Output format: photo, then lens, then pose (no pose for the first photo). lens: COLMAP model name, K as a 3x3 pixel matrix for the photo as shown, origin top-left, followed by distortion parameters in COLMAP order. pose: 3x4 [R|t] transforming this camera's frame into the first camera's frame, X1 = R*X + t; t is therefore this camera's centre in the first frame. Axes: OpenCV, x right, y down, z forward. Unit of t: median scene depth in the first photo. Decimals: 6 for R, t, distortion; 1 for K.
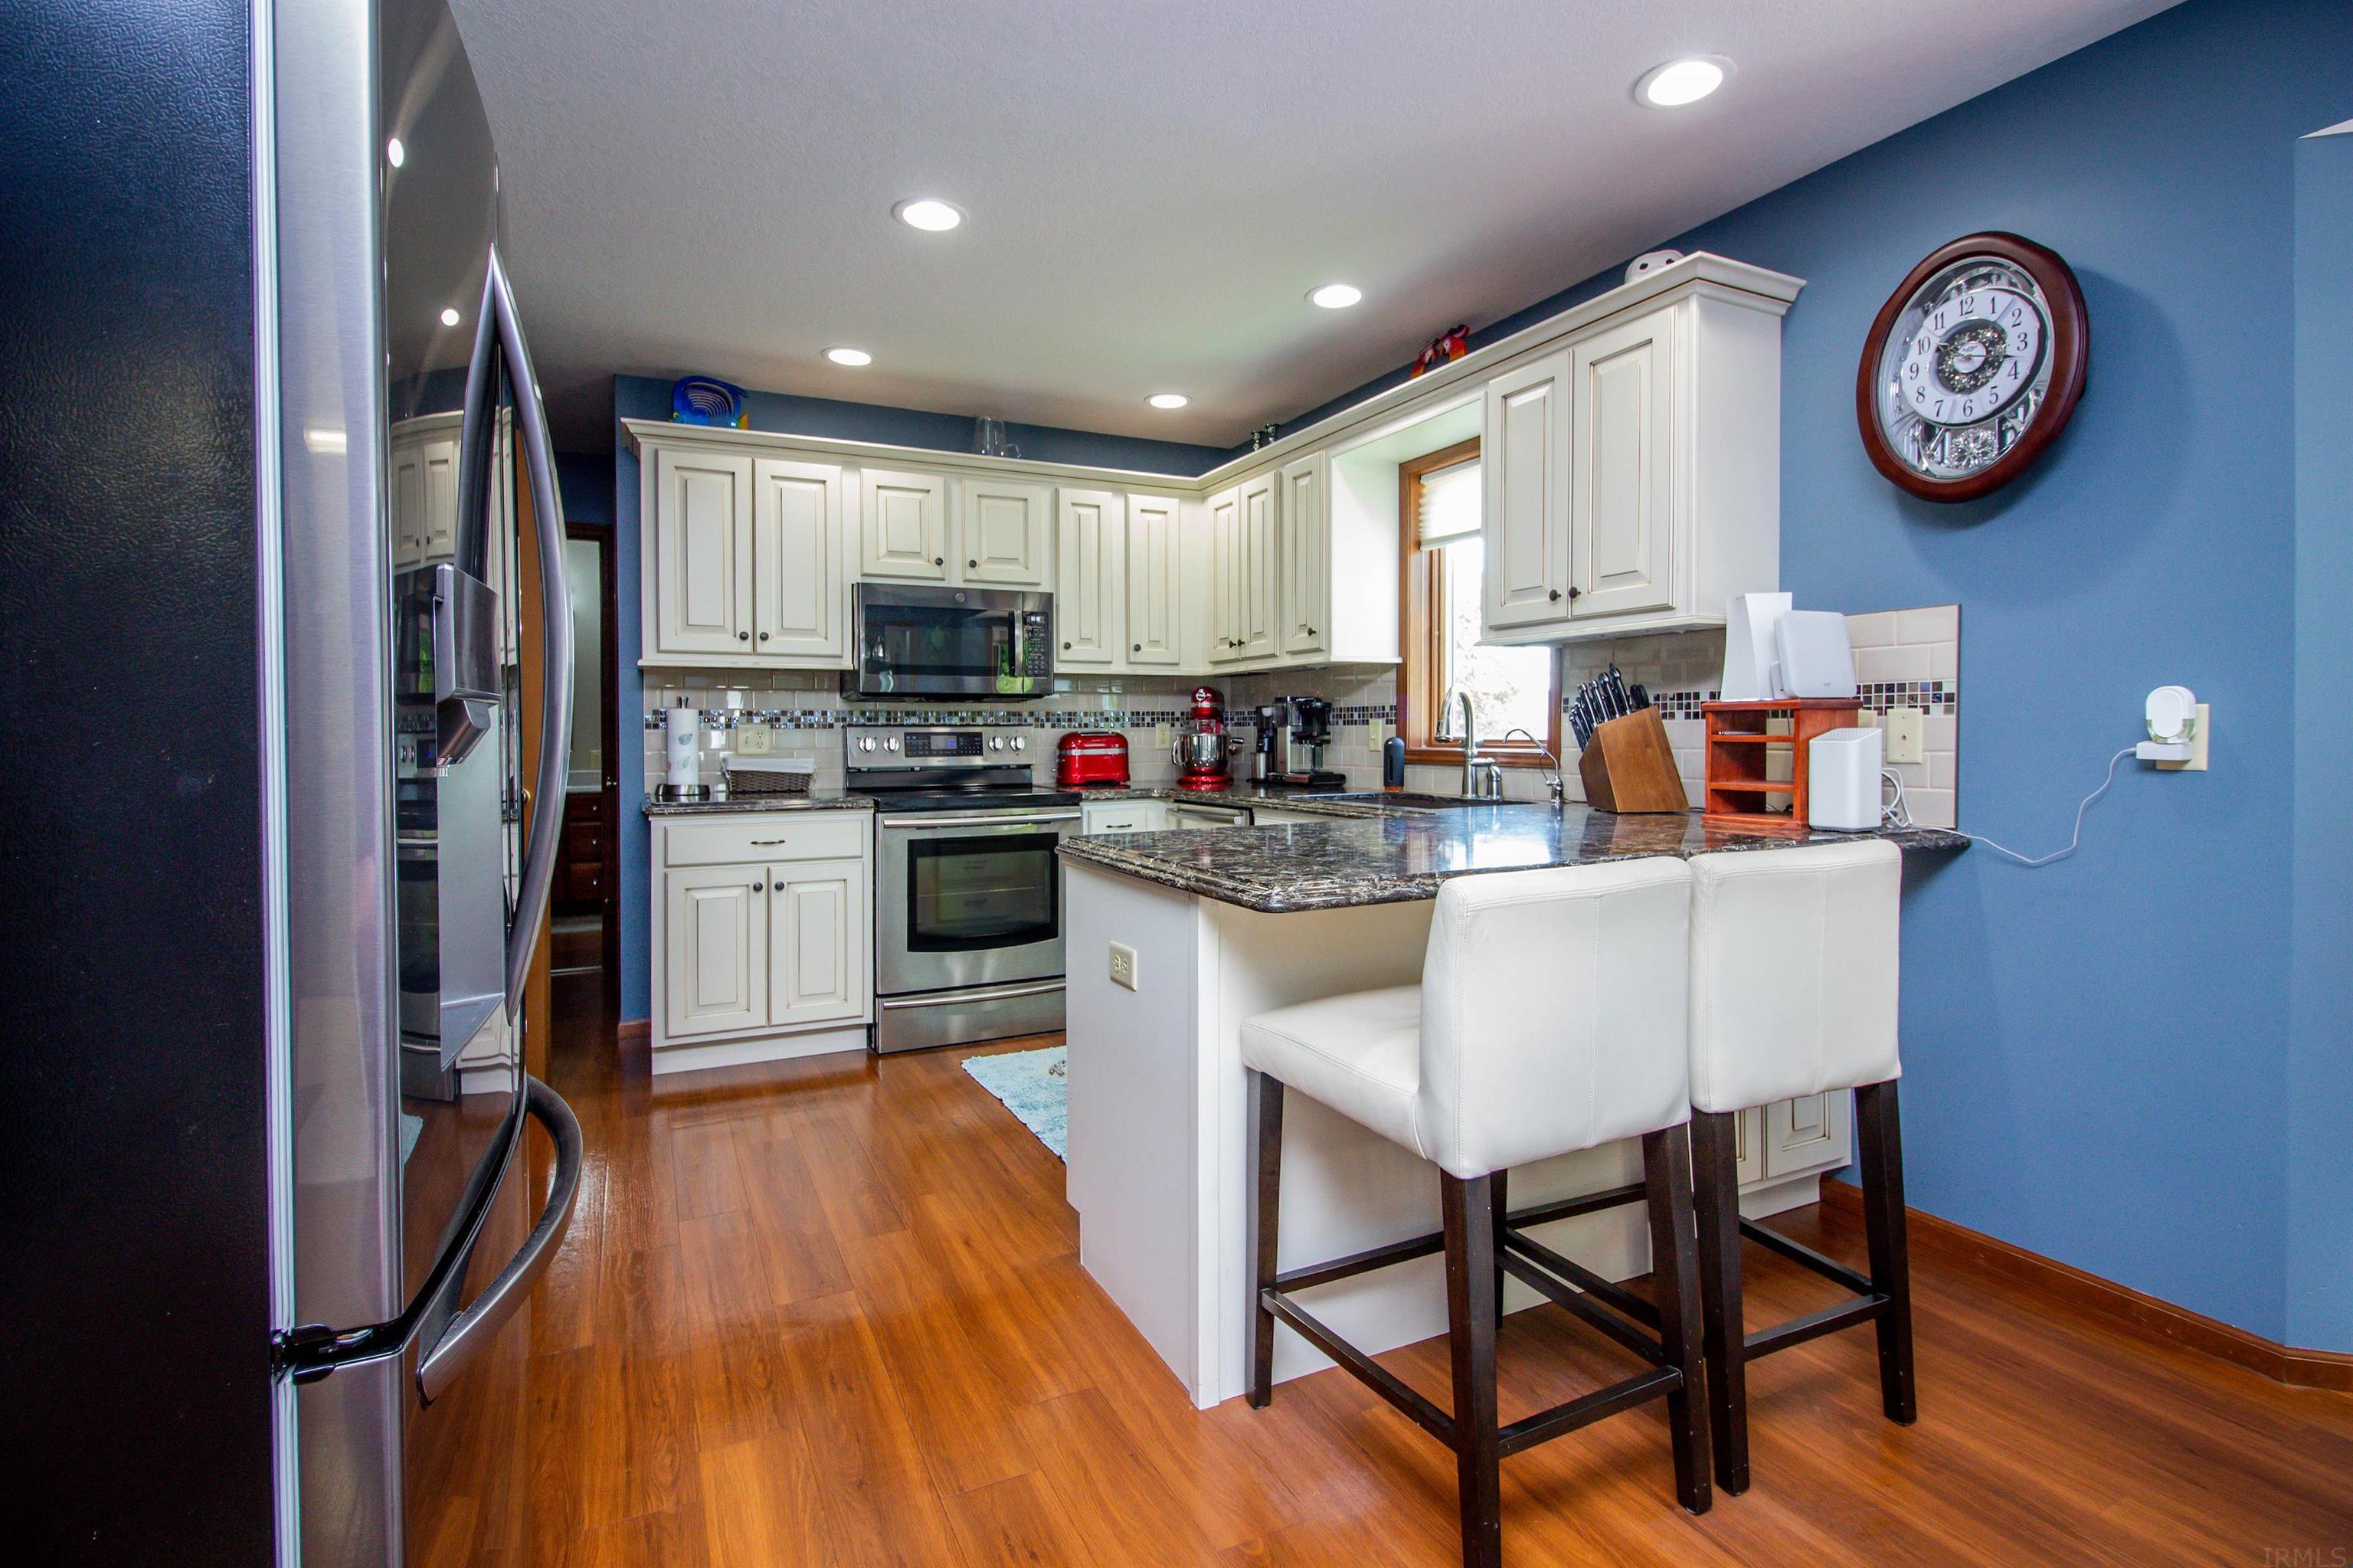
lens RADIAL K [[1110.5, 0, 1191.9], [0, 1110.5, 770.5], [0, 0, 1]] dist [0.003114, -0.000663]
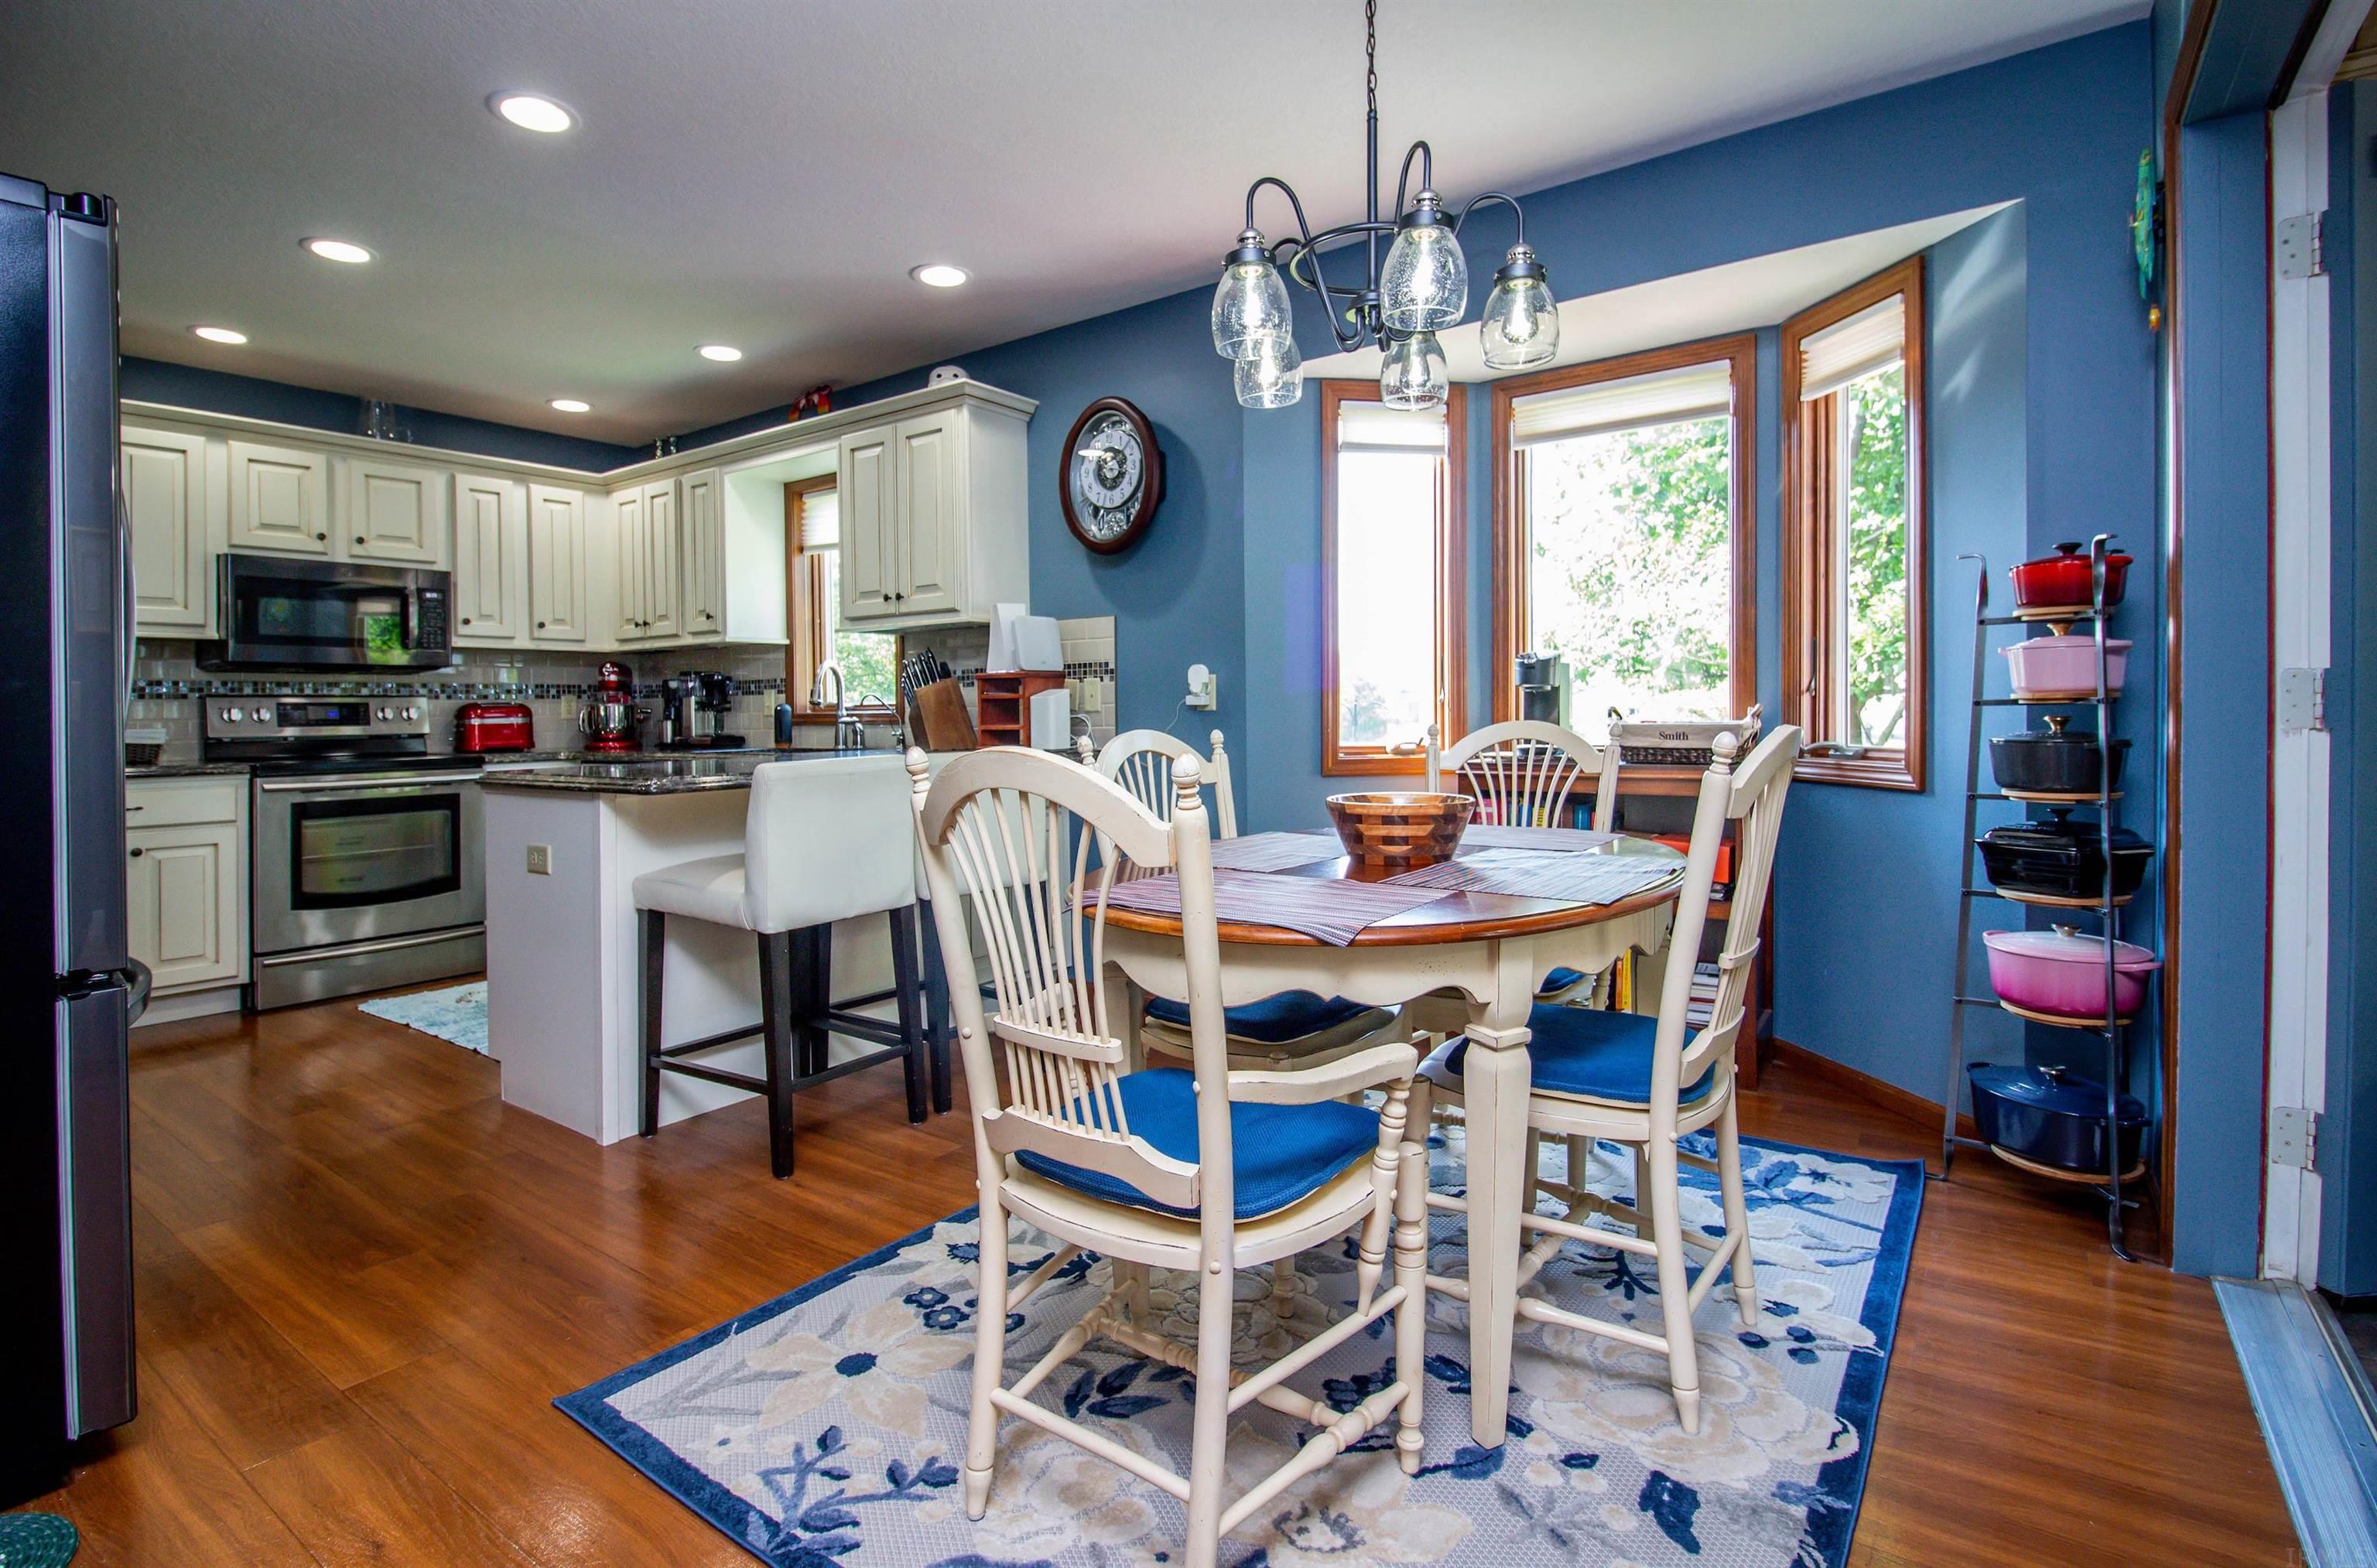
lens RADIAL K [[1159.5, 0, 1175.5], [0, 1159.5, 722.5], [0, 0, 1]] dist [0.019147, -0.005035]
pose [[0.897269, -0.008955, 0.441394, 0.004215], [0.023278, 0.999363, -0.027045, 0.036410], [-0.440871, 0.034542, 0.896906, -0.355872]]
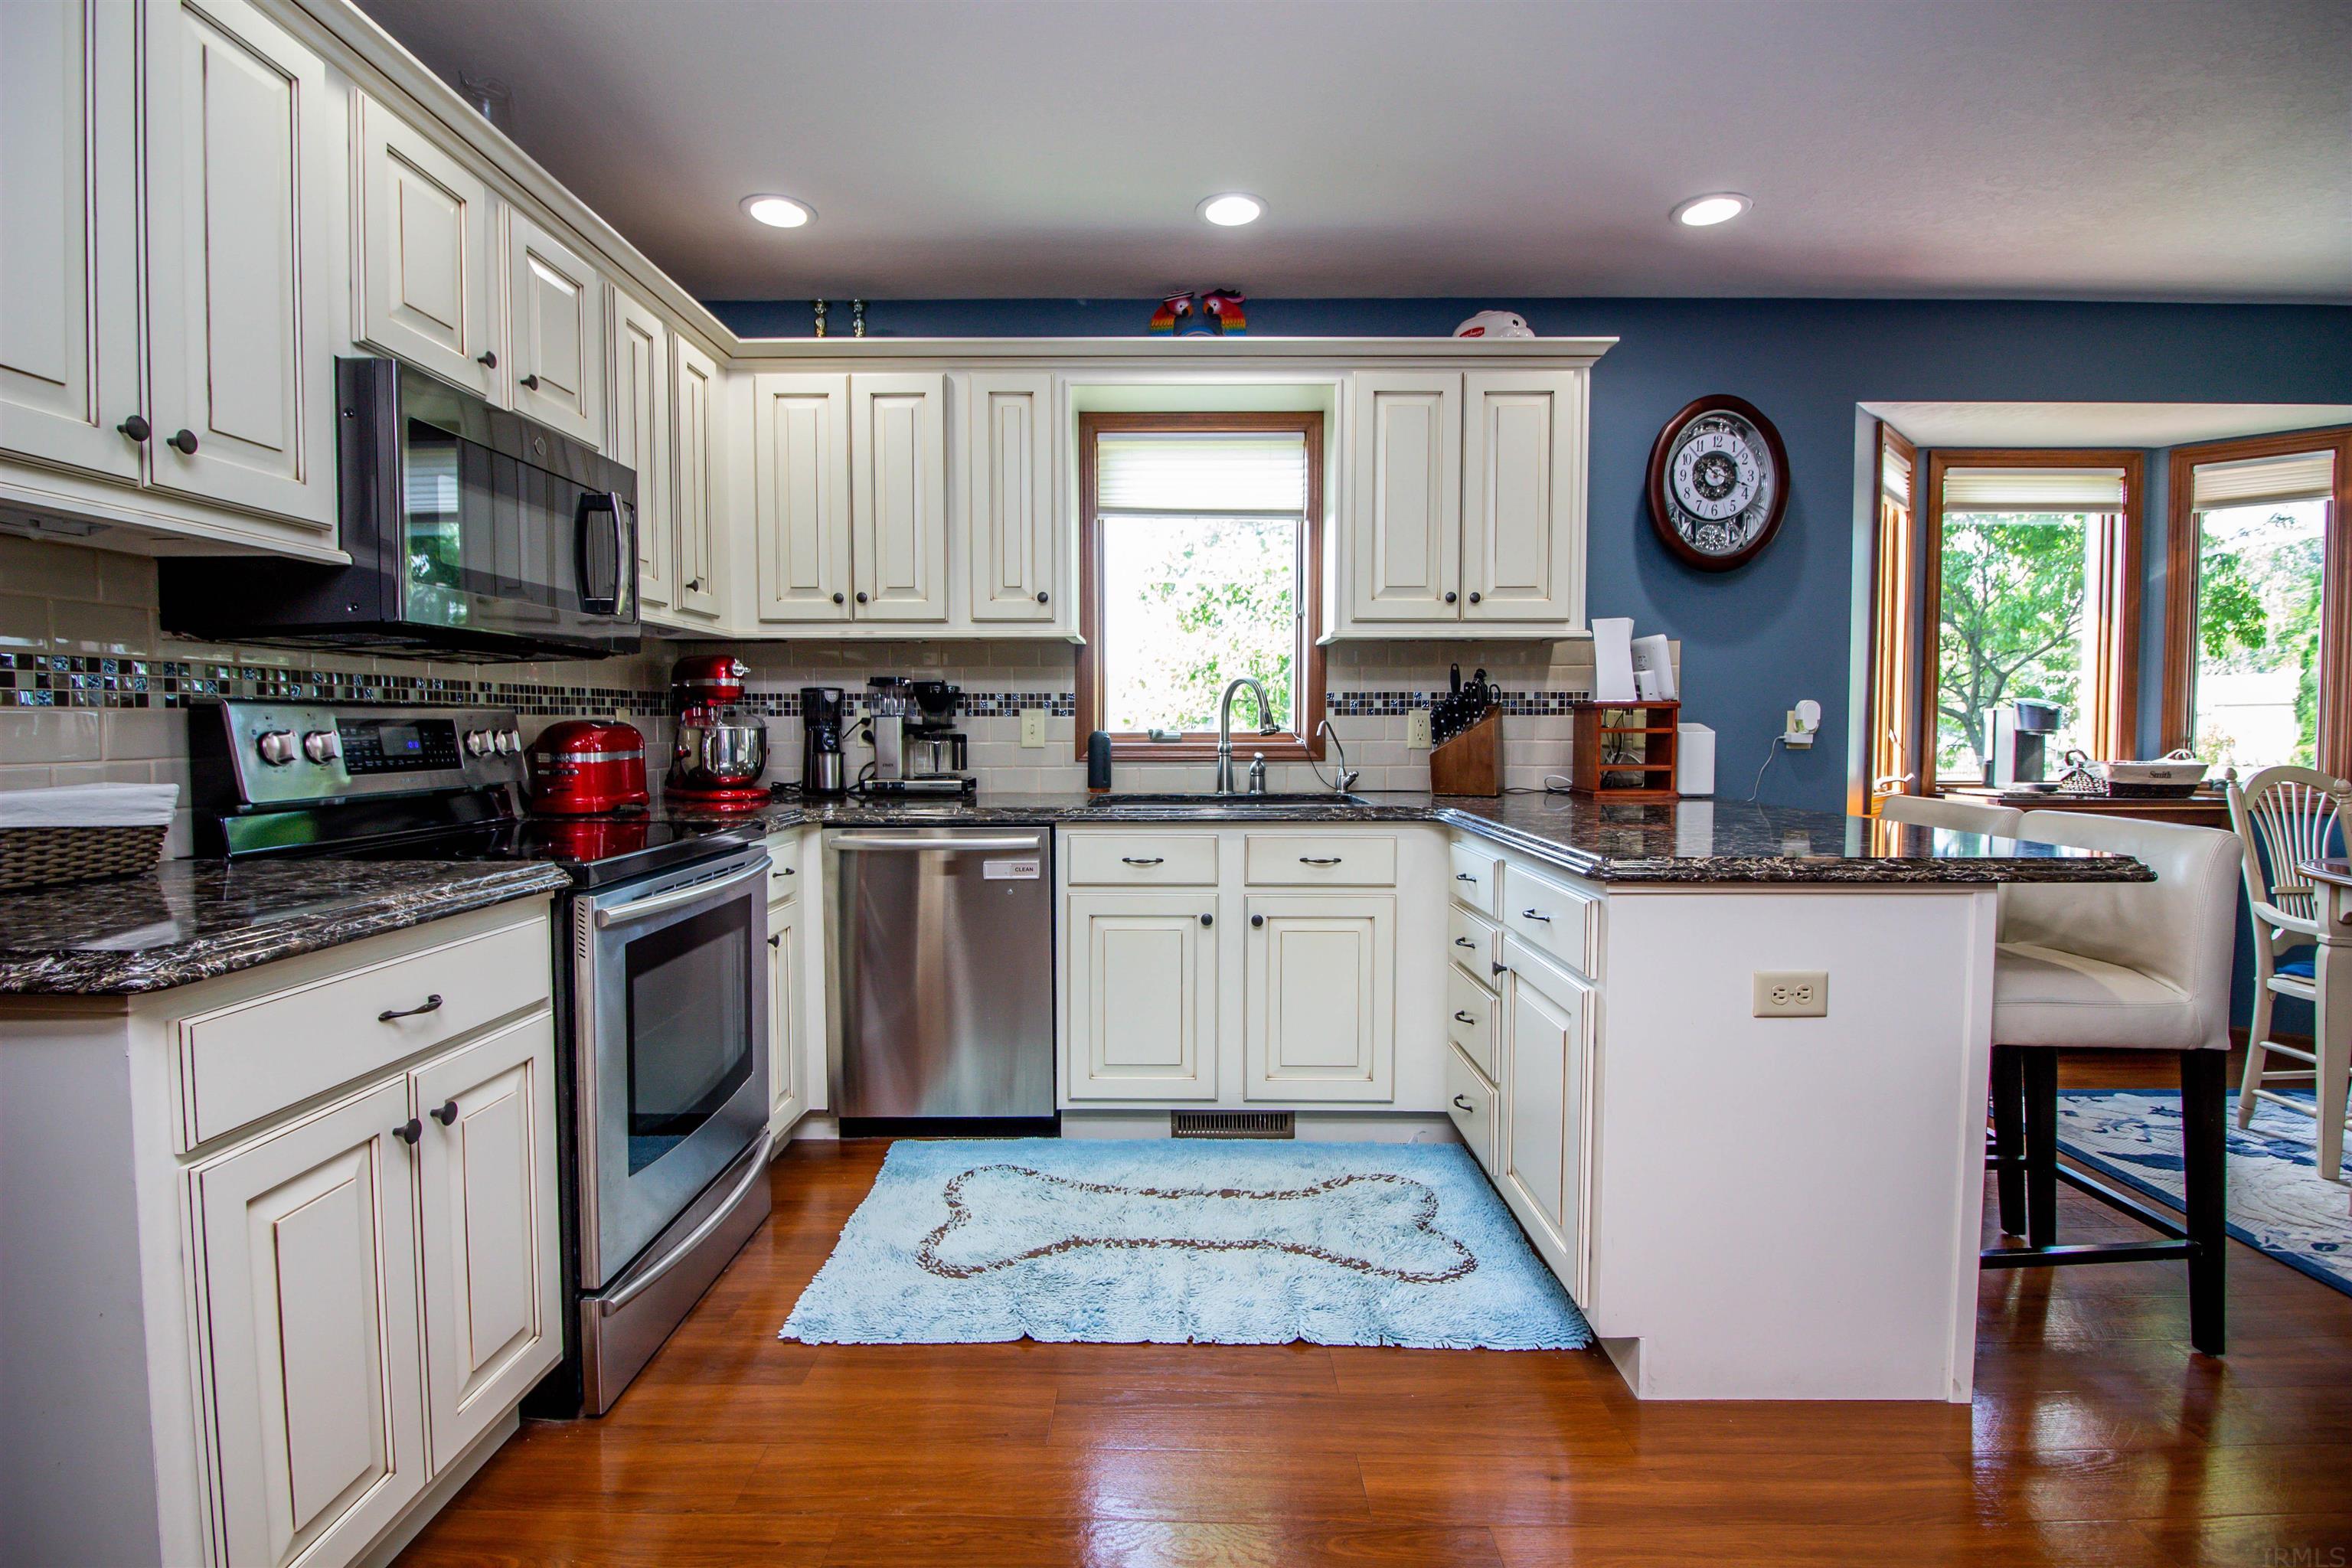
lens RADIAL K [[1110.0, 0, 1194.5], [0, 1110.0, 775.3], [0, 0, 1]] dist [0.003114, -0.000663]
pose [[0.444772, -0.033965, 0.894999, -0.576925], [0.030548, 0.999275, 0.022741, -0.013169], [-0.895123, 0.017226, 0.445487, 0.570839]]
